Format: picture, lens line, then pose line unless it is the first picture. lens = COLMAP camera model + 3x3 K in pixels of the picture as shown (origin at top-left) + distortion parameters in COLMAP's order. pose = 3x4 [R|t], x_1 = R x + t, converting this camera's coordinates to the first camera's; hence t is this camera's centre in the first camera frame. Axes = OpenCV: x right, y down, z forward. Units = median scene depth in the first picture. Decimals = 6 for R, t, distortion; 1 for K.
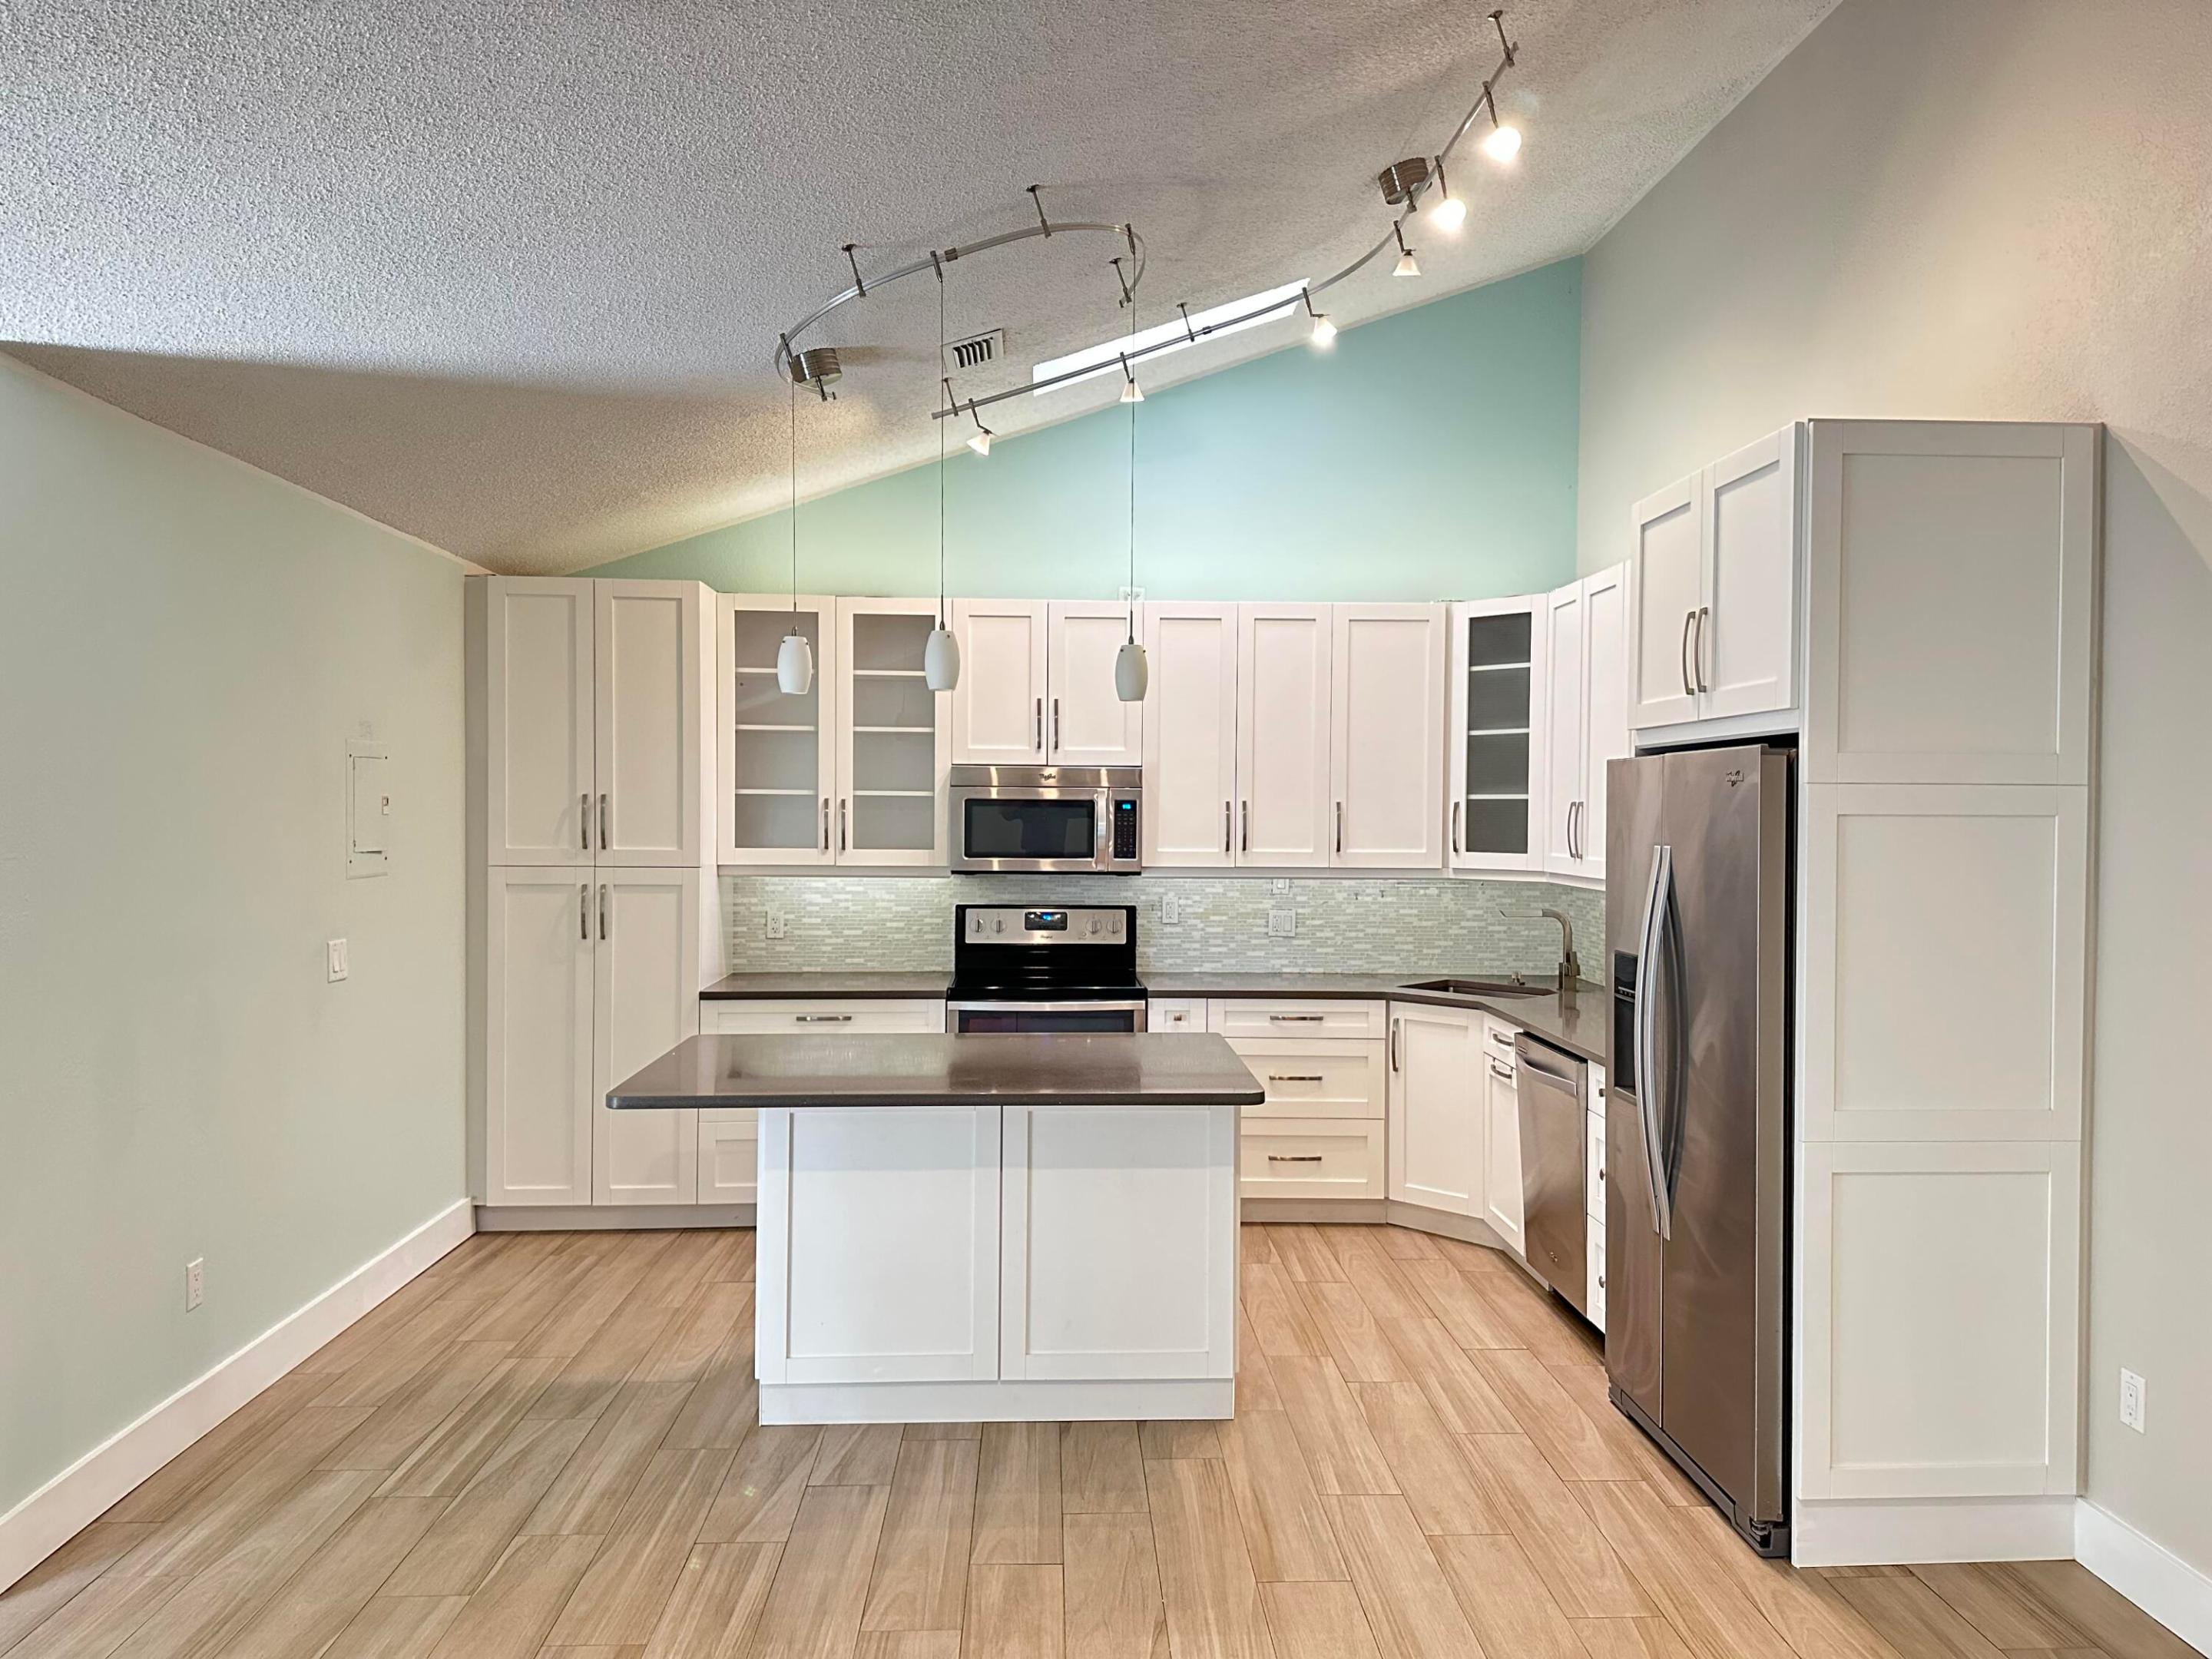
lens RADIAL K [[1527.2, 0, 1106.0], [0, 1527.2, 829.5], [0, 0, 1]] dist [0.146342, -0.117296]
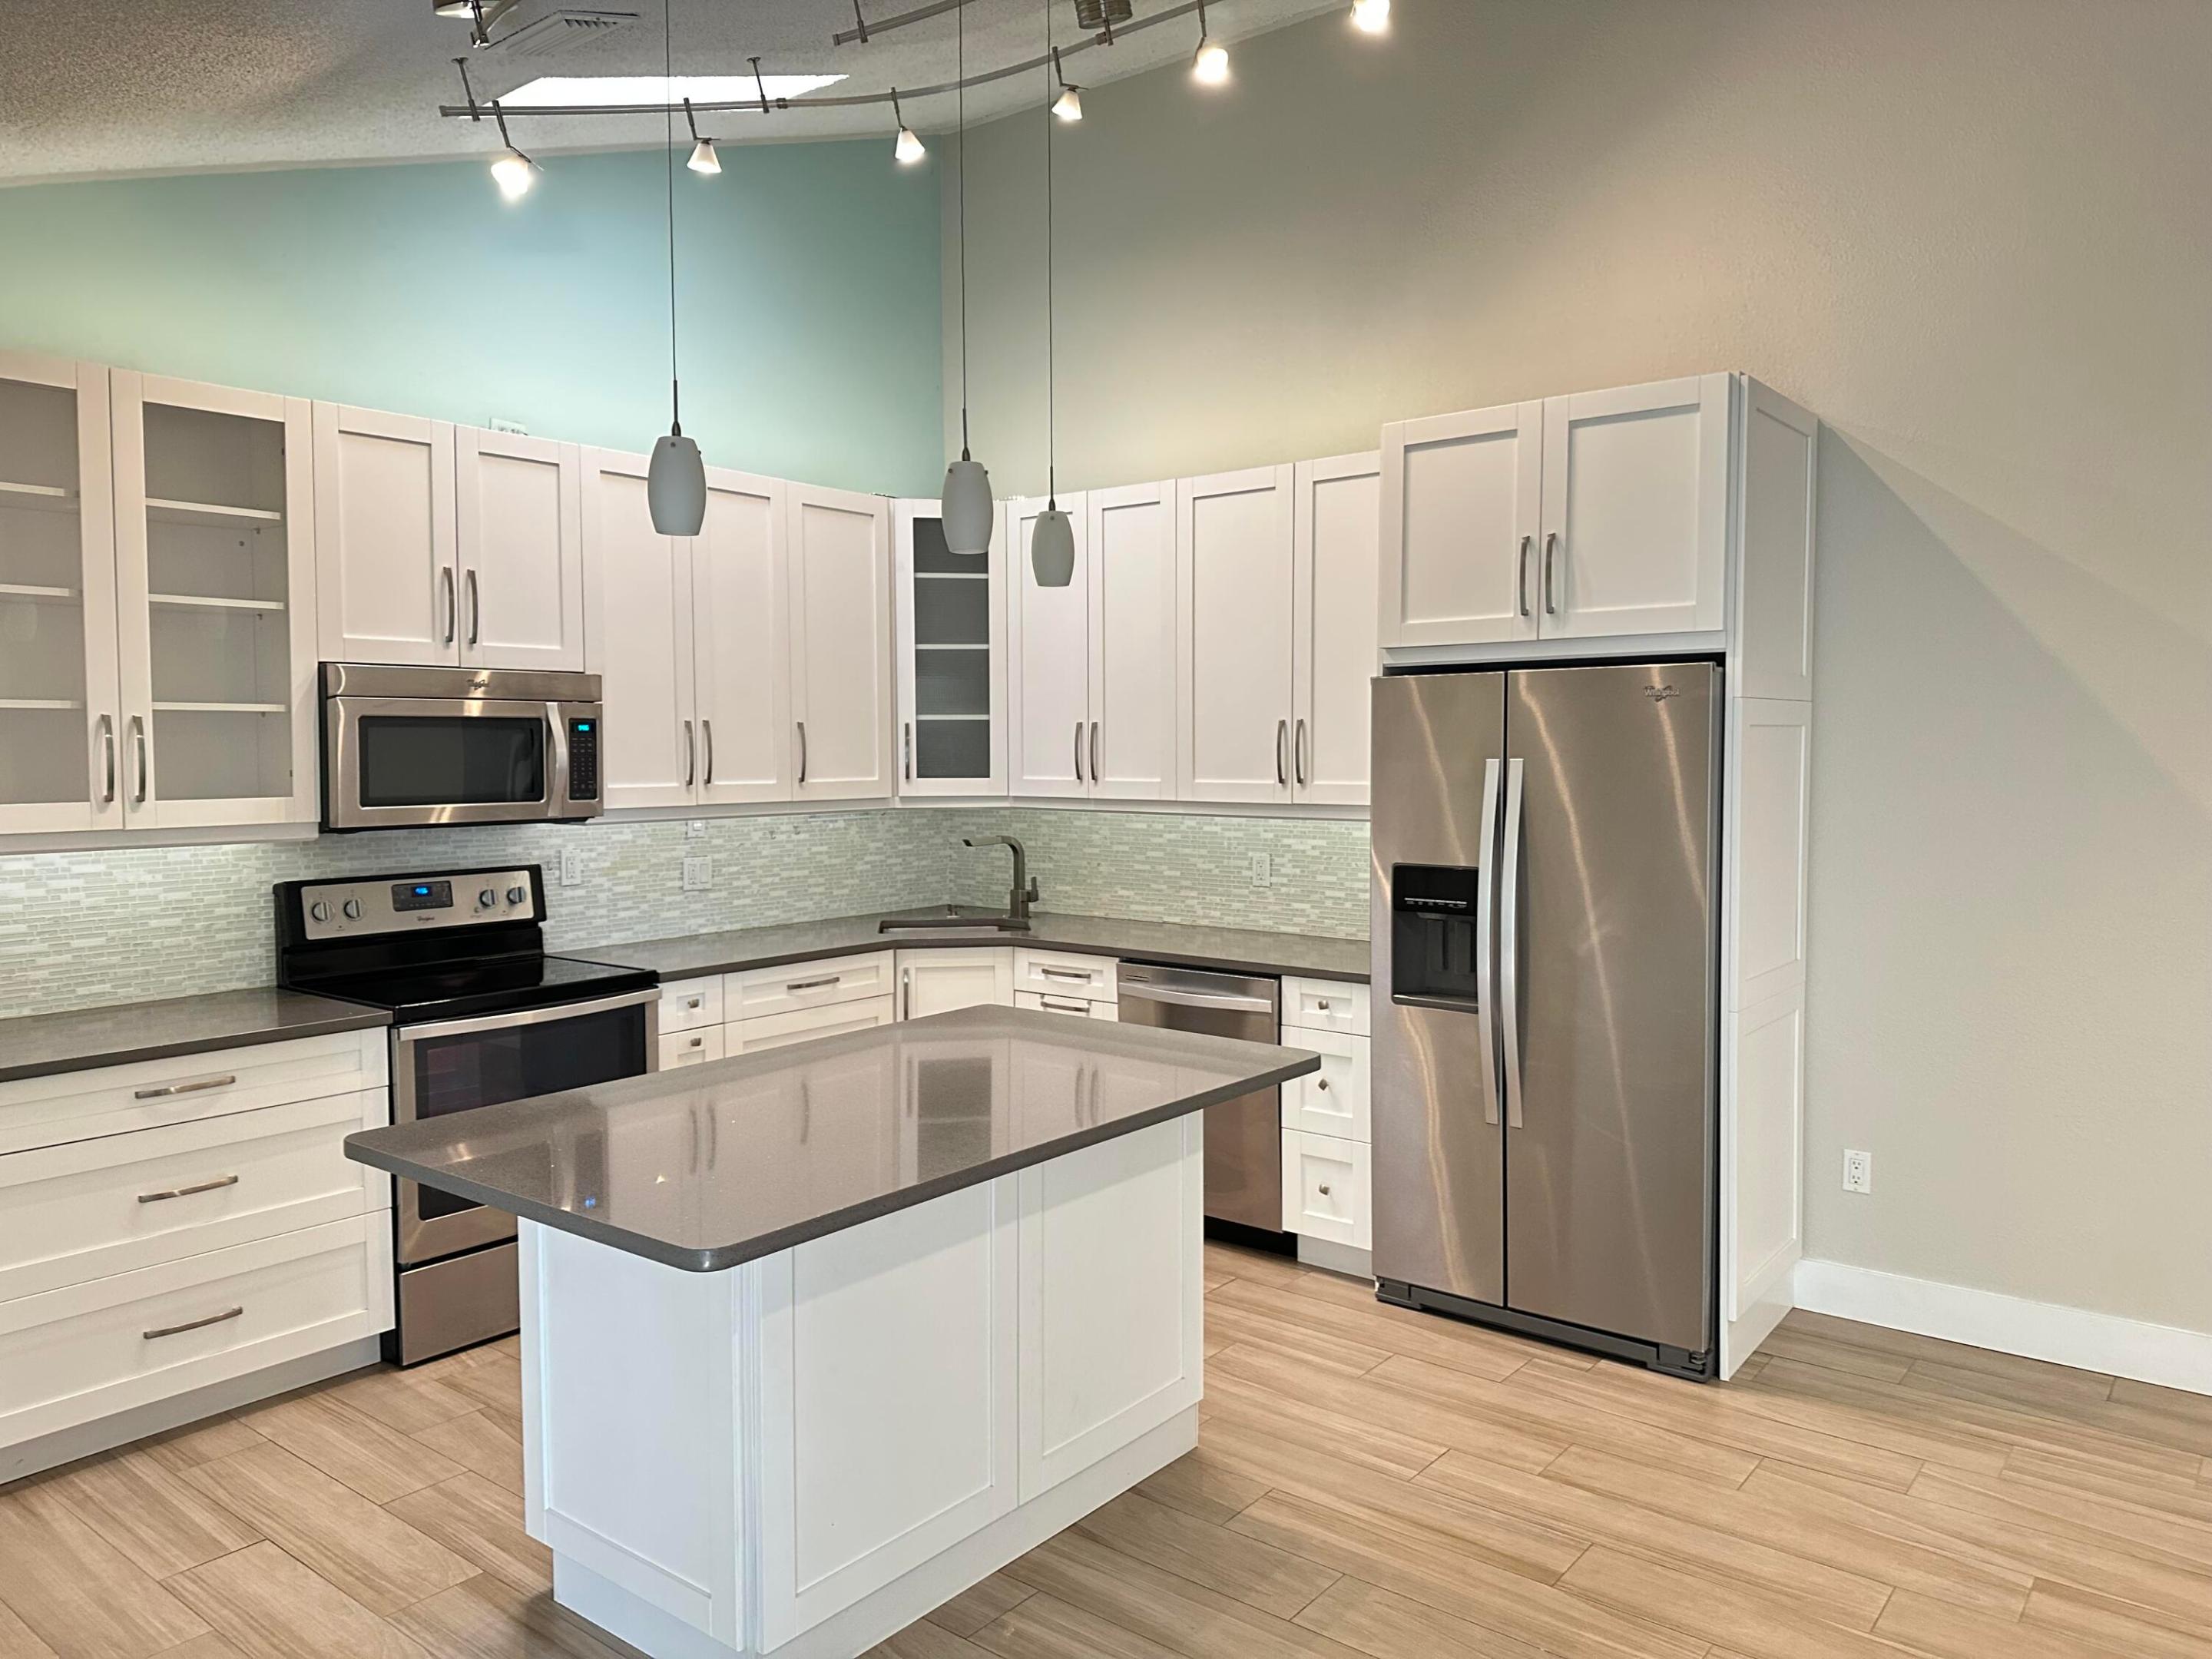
lens RADIAL K [[1557.0, 0, 1105.5], [0, 1557.0, 814.5], [0, 0, 1]] dist [0.130452, -0.131538]
pose [[0.658926, -0.044711, 0.750878, -0.387319], [0.017104, 0.998864, 0.044468, -0.003074], [-0.752013, -0.016458, 0.658942, 0.313756]]
